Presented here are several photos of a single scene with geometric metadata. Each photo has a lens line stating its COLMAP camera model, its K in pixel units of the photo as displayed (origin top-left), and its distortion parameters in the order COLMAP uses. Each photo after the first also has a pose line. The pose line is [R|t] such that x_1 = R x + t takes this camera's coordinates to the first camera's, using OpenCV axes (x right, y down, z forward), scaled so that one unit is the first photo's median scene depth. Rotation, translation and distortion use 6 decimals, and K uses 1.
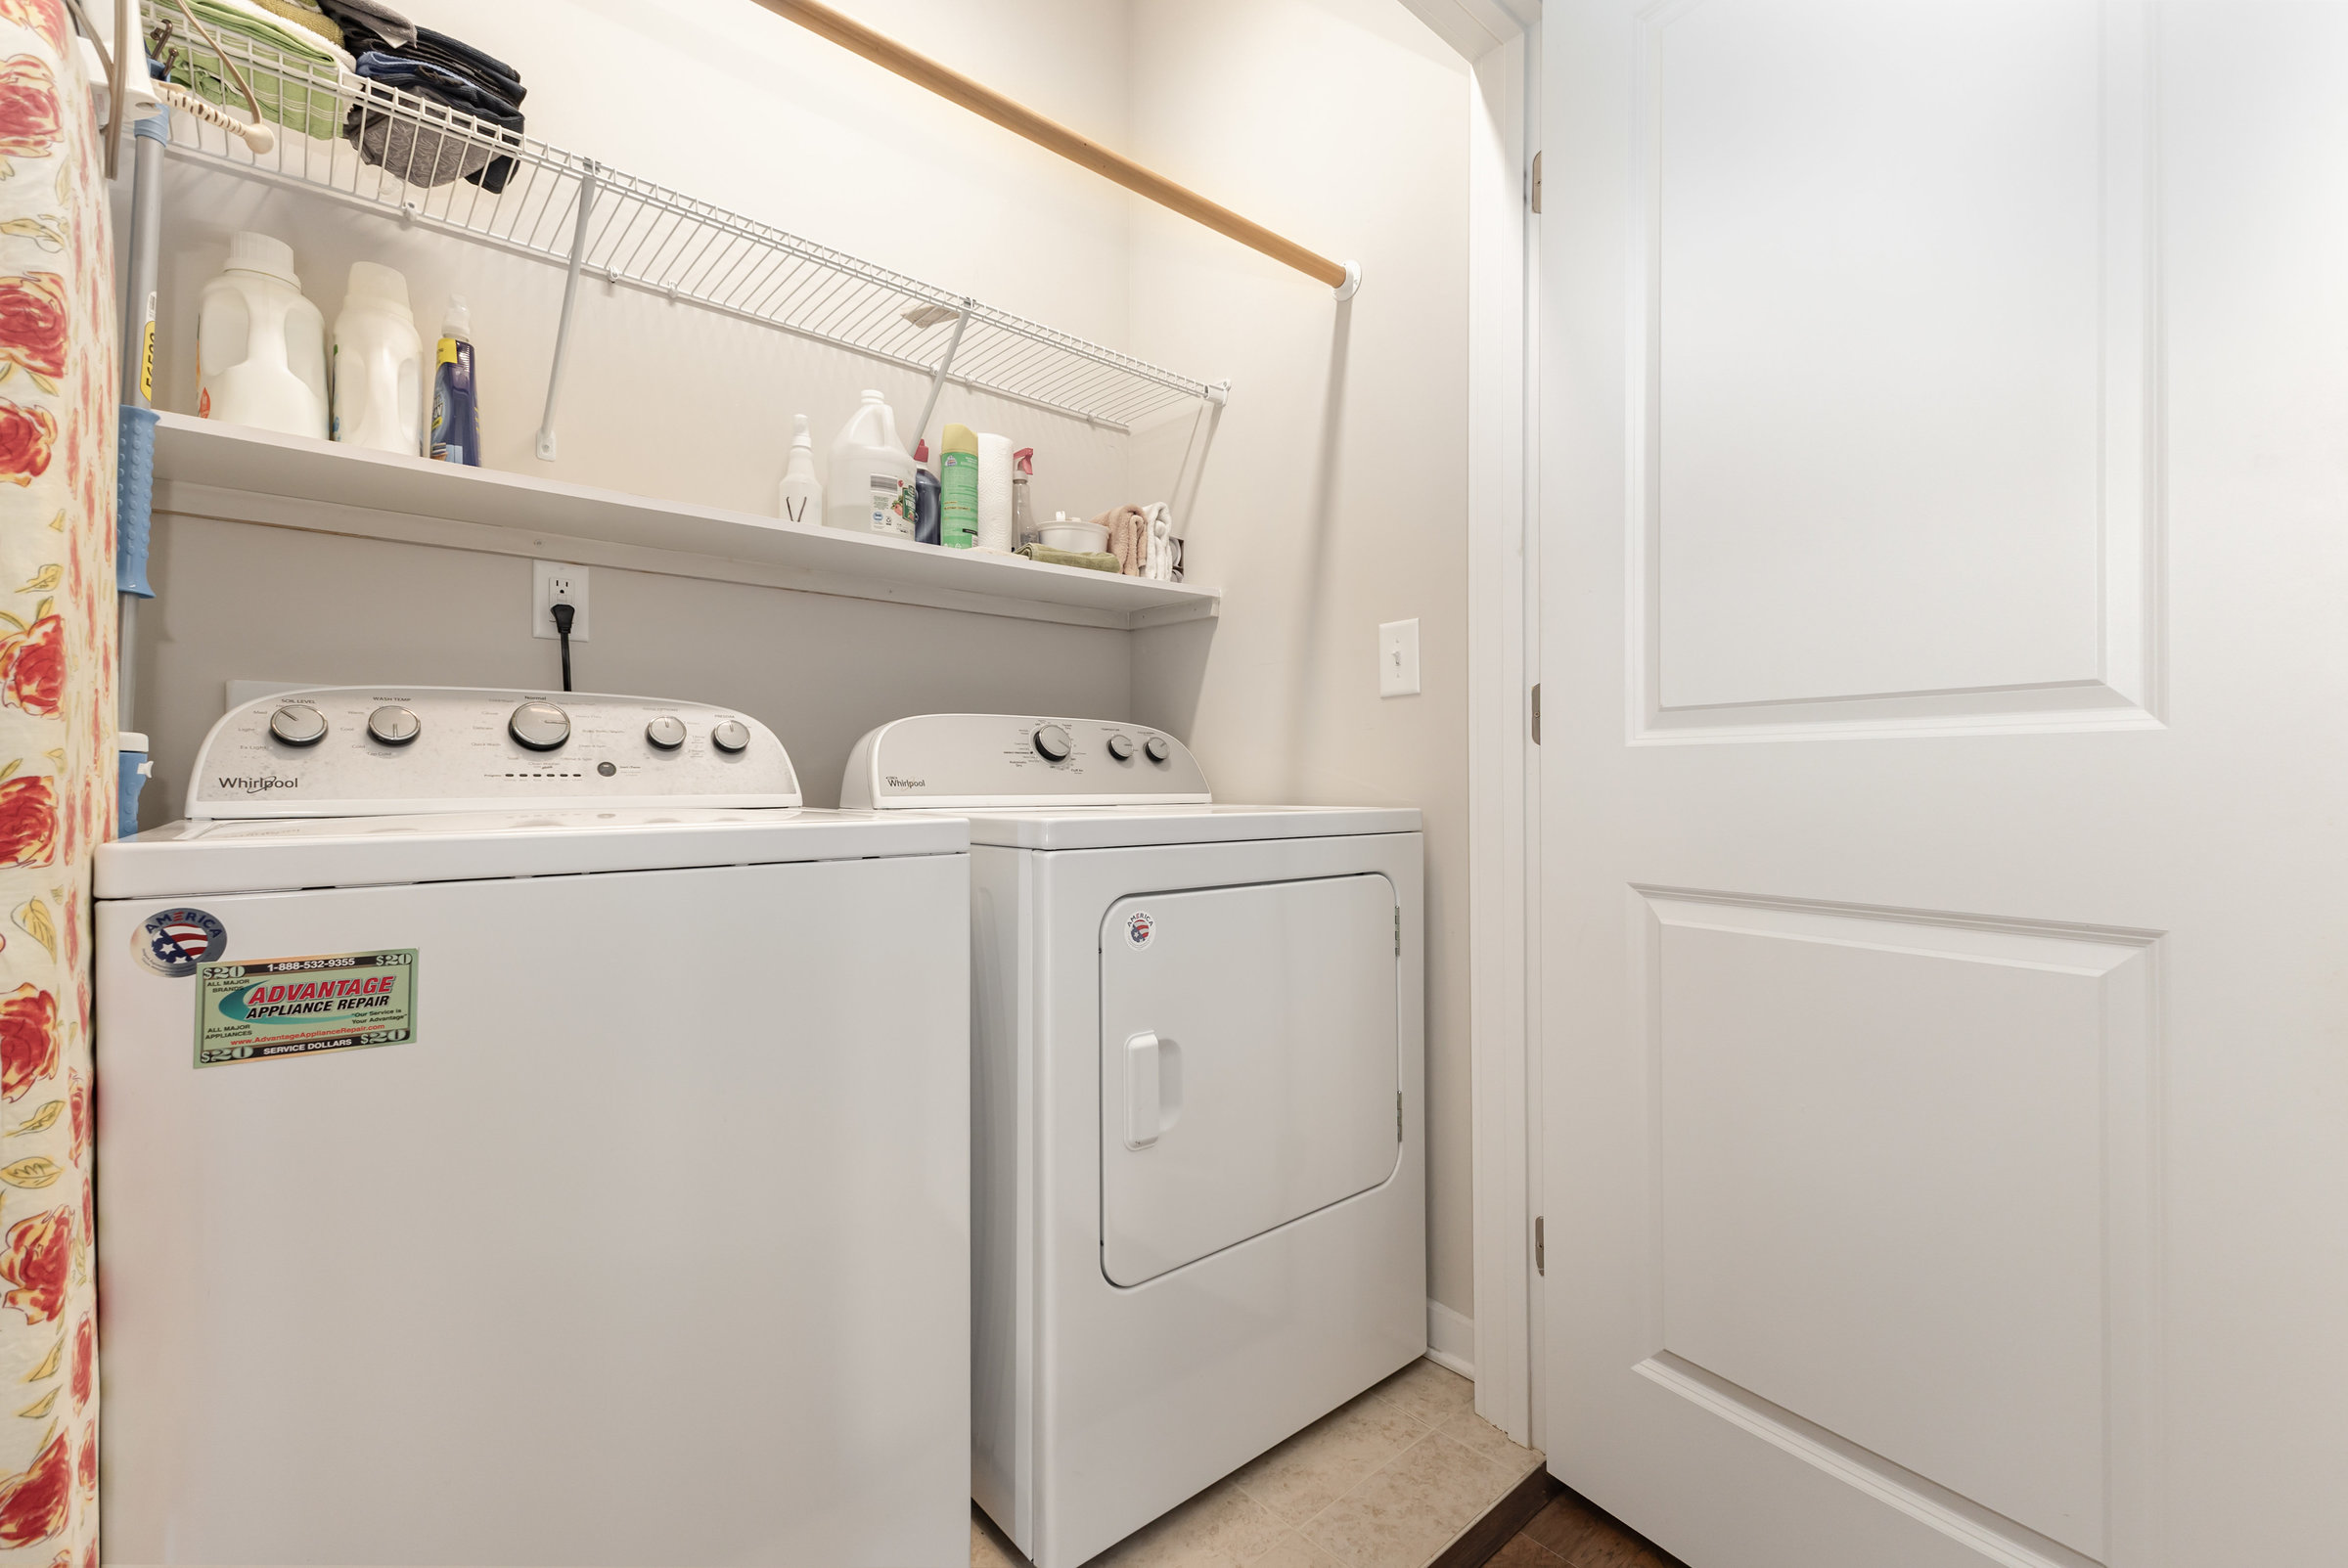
lens RADIAL K [[1021.3, 0, 1172.2], [0, 1021.3, 777.6], [0, 0, 1]] dist [0.007878, -0.002181]
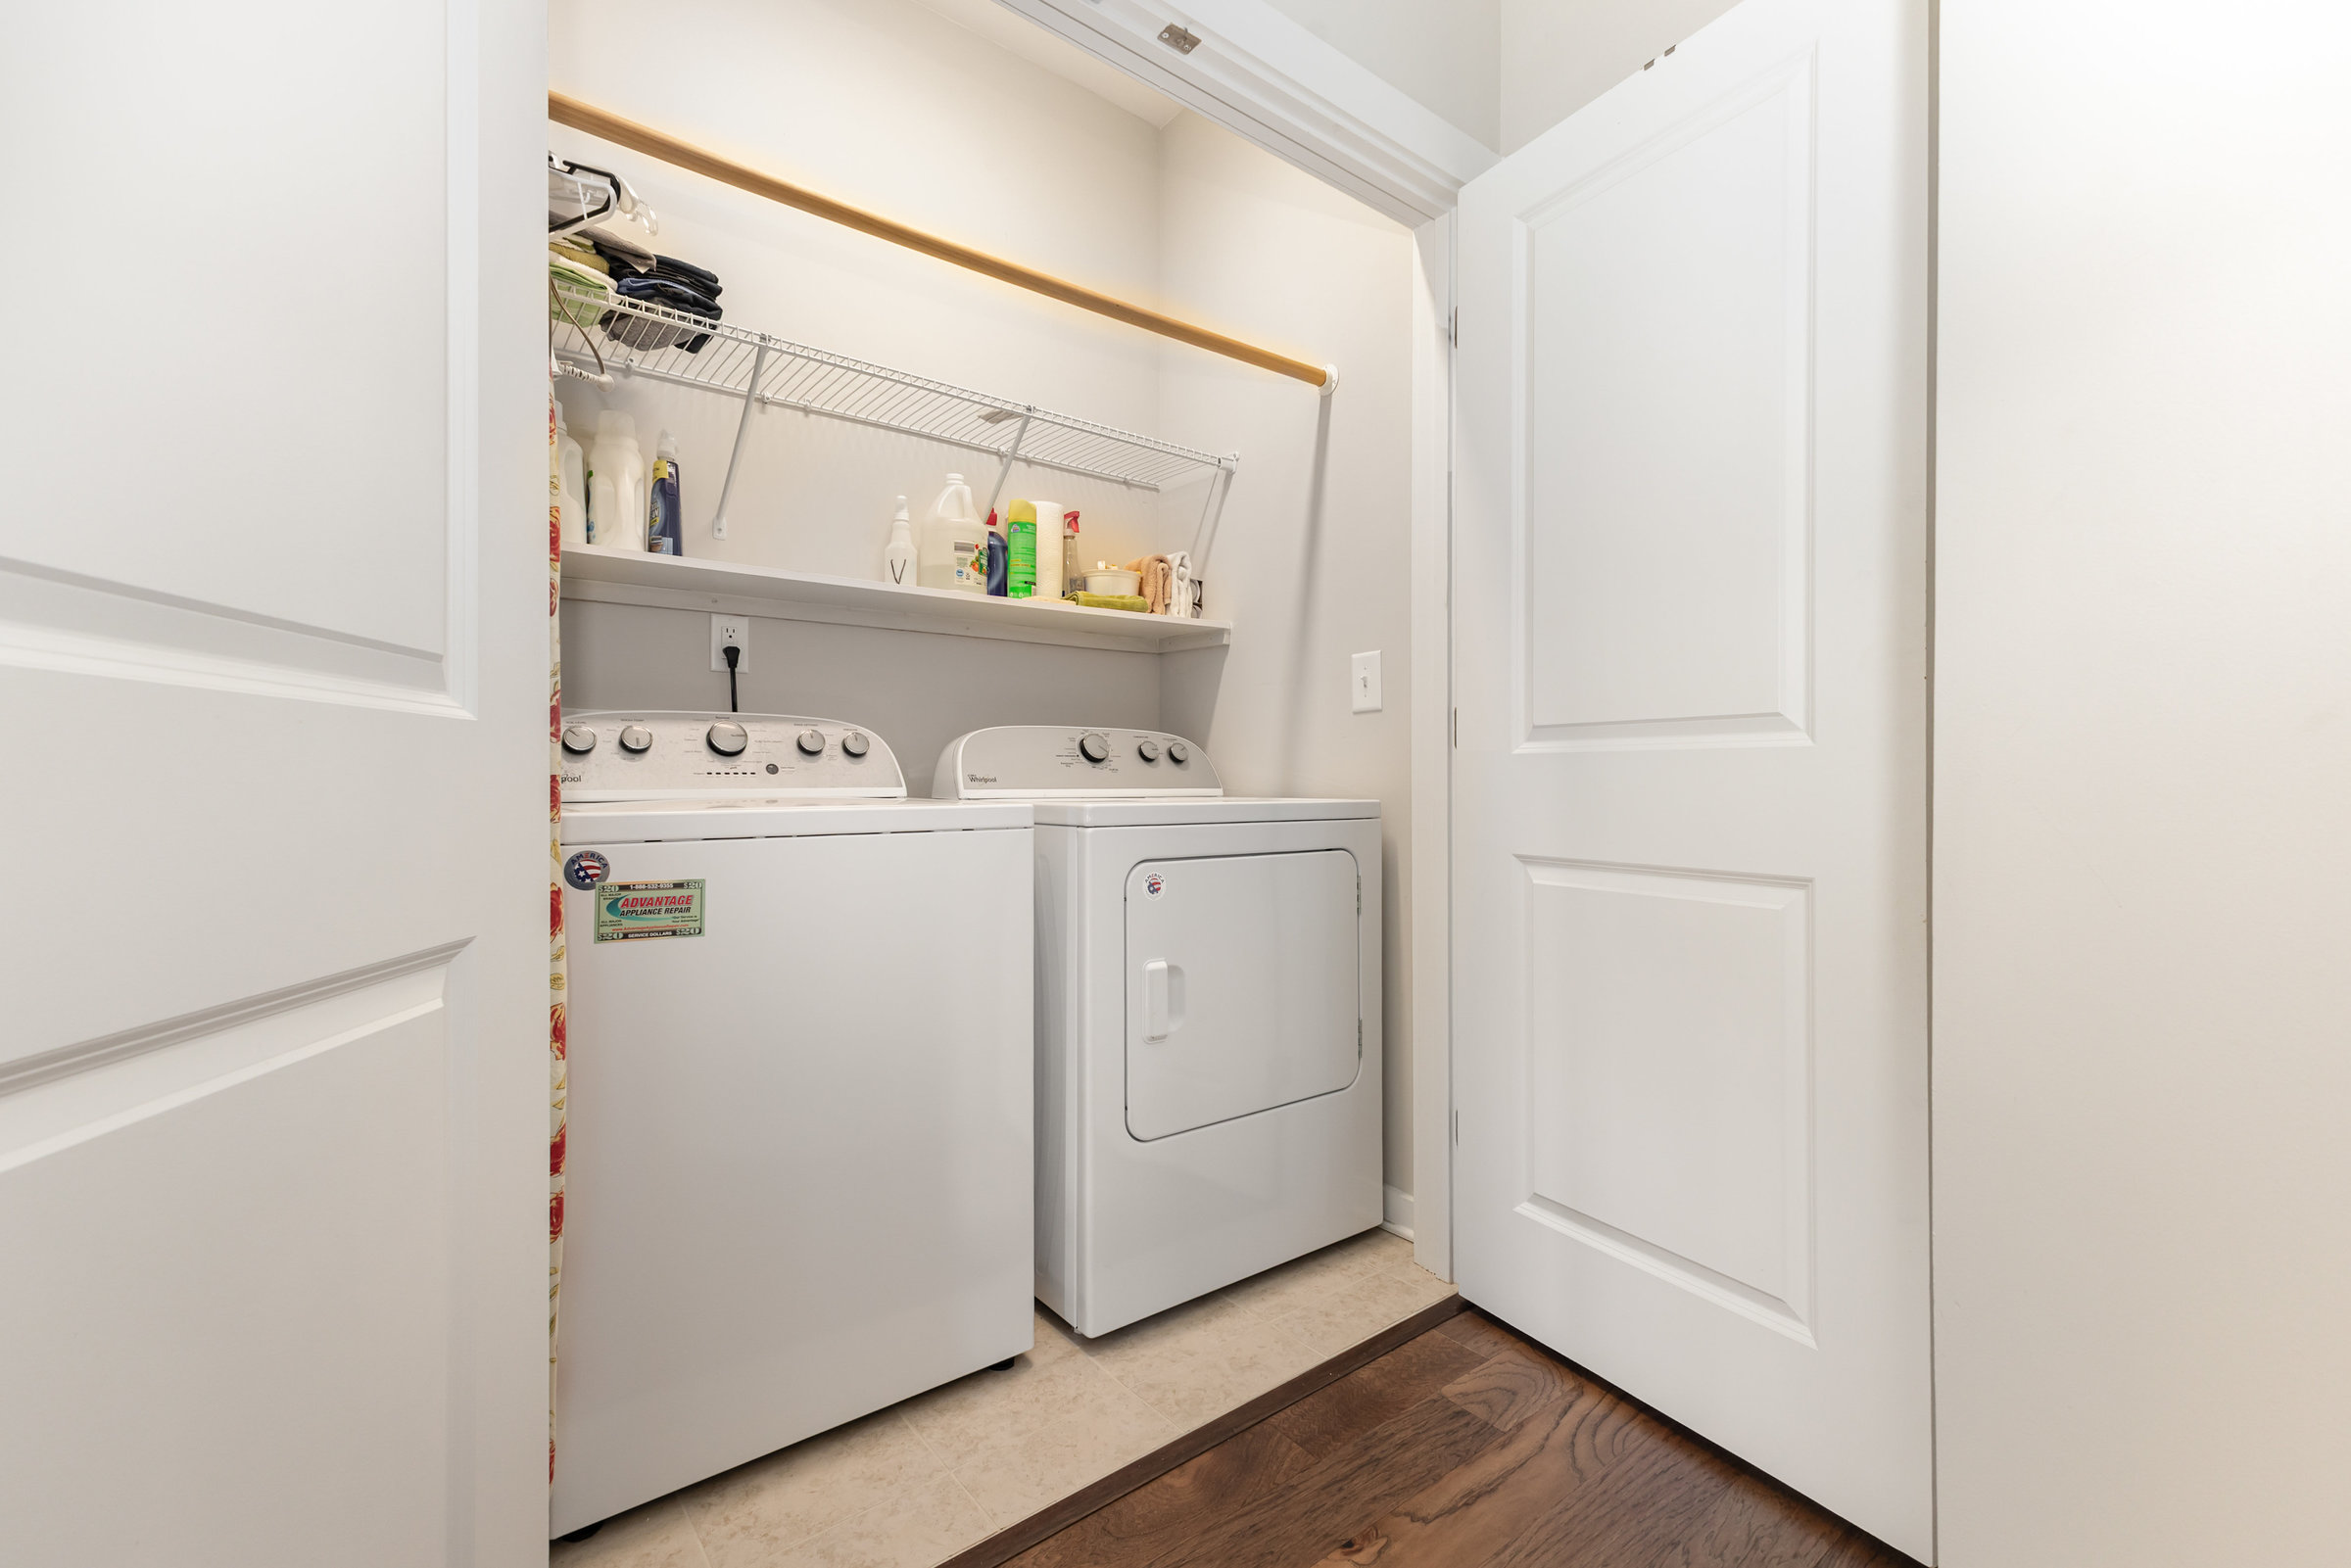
lens RADIAL K [[1022.6, 0, 1164.5], [0, 1022.6, 783.6], [0, 0, 1]] dist [0.007878, -0.002181]
pose [[0.998489, 0.002343, -0.054909, 0.053942], [-0.001865, 0.999960, 0.008746, -0.001686], [0.054927, -0.008630, 0.998453, -0.356675]]
